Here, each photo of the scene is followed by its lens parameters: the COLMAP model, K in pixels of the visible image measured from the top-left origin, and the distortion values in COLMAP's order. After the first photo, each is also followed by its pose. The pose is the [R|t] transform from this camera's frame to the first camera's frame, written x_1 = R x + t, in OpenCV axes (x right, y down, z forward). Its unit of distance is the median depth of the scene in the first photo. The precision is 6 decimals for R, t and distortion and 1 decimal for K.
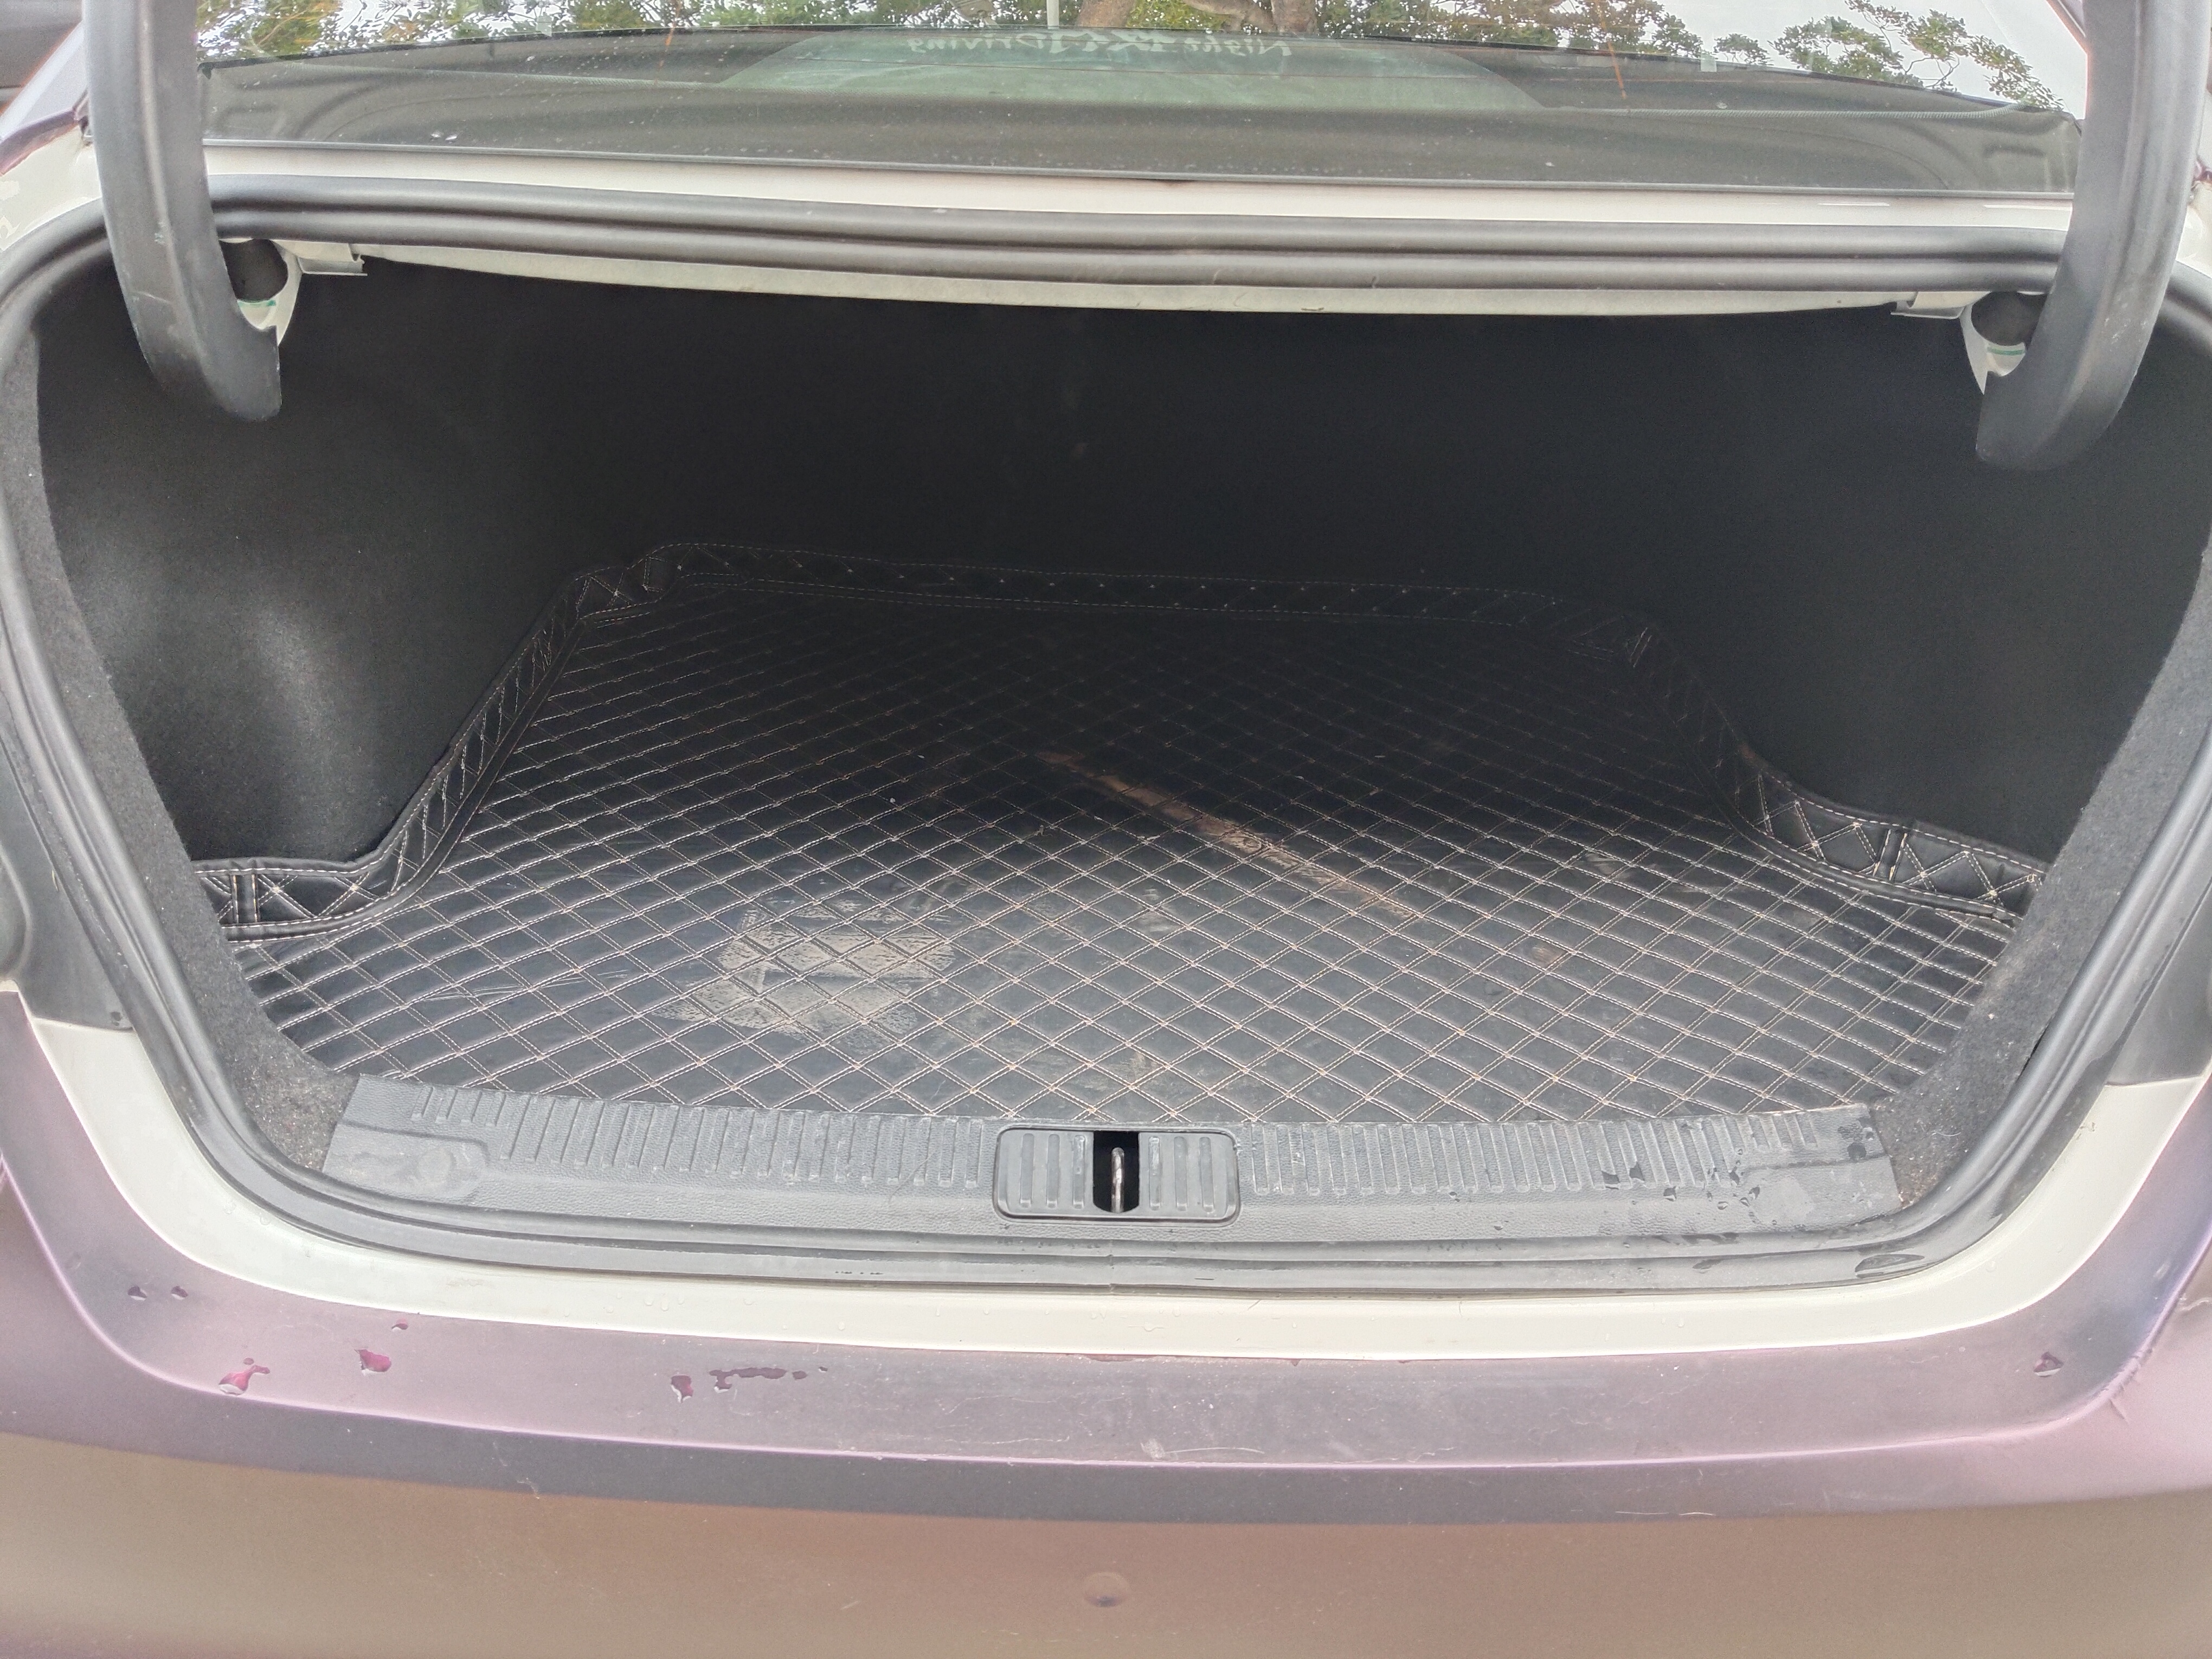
lens RADIAL K [[1832.4, 0, 1120.1], [0, 1832.4, 855.5], [0, 0, 1]] dist [0.113056, -0.236208]
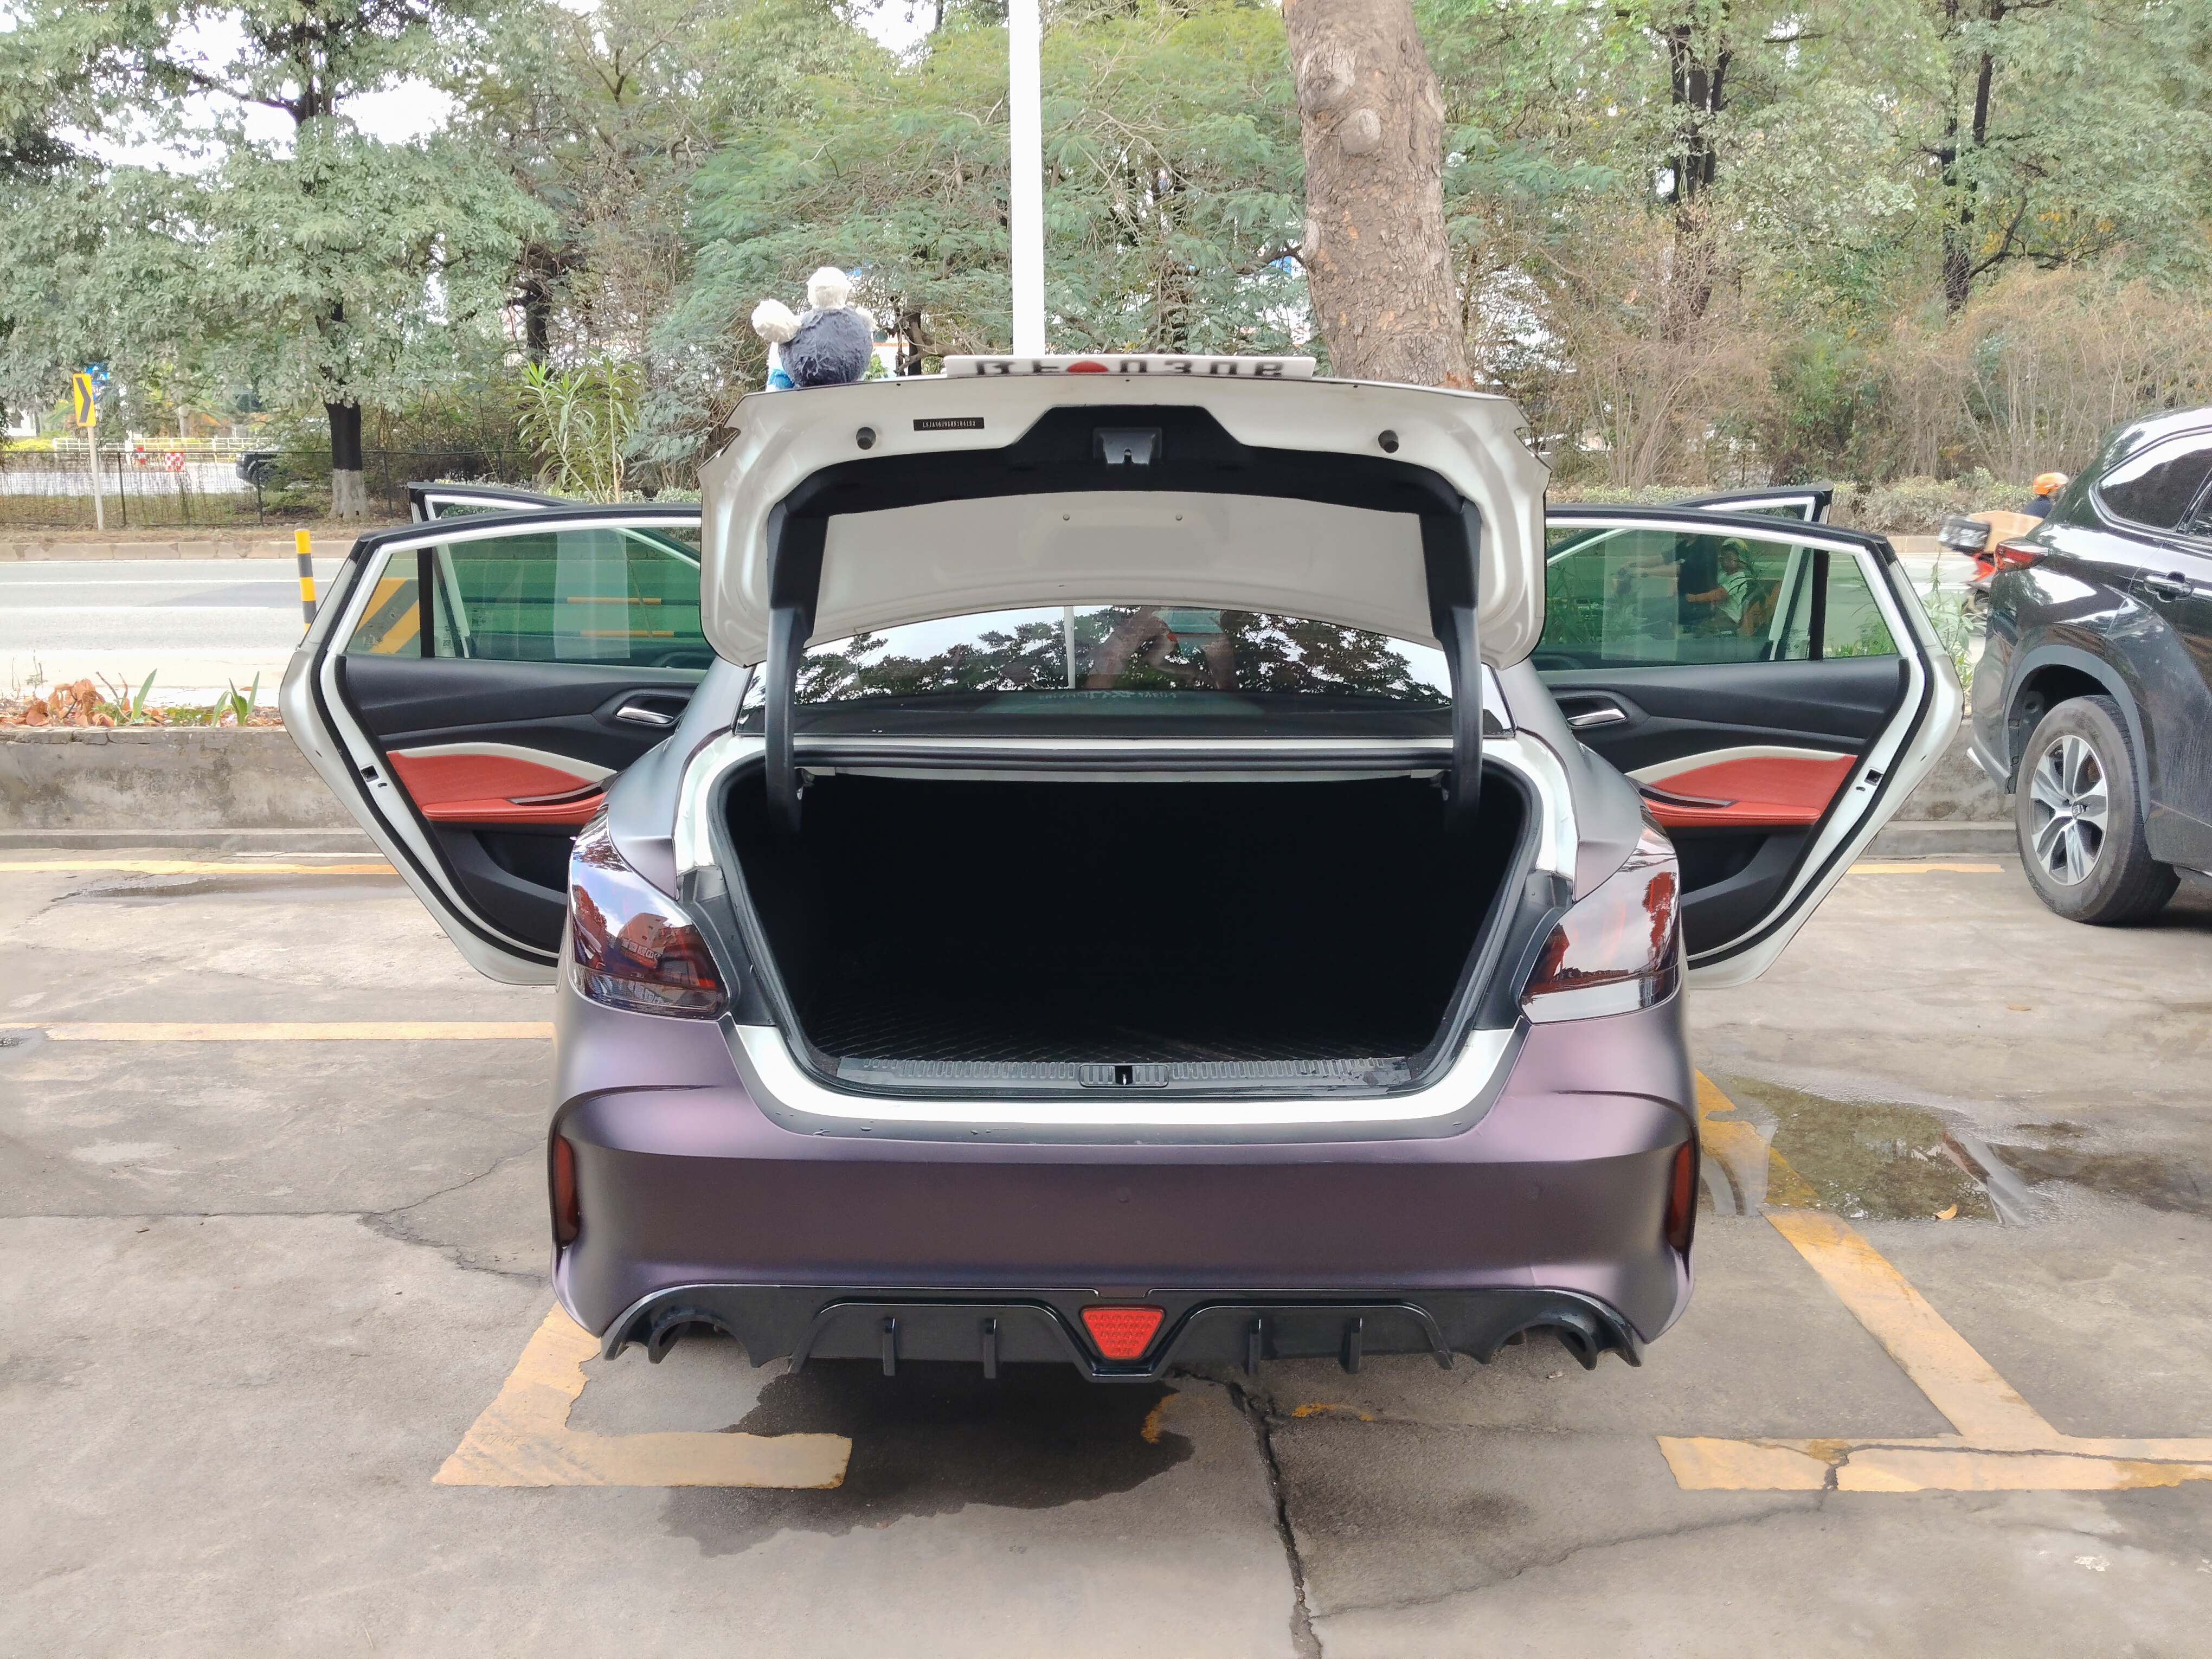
lens RADIAL K [[1832.4, 0, 1120.1], [0, 1832.4, 855.5], [0, 0, 1]] dist [0.113056, -0.236208]
pose [[0.999750, -0.022381, 0.000135, -0.000281], [0.021389, 0.953623, -0.300244, 0.663576], [0.006591, 0.300171, 0.953863, -1.660032]]
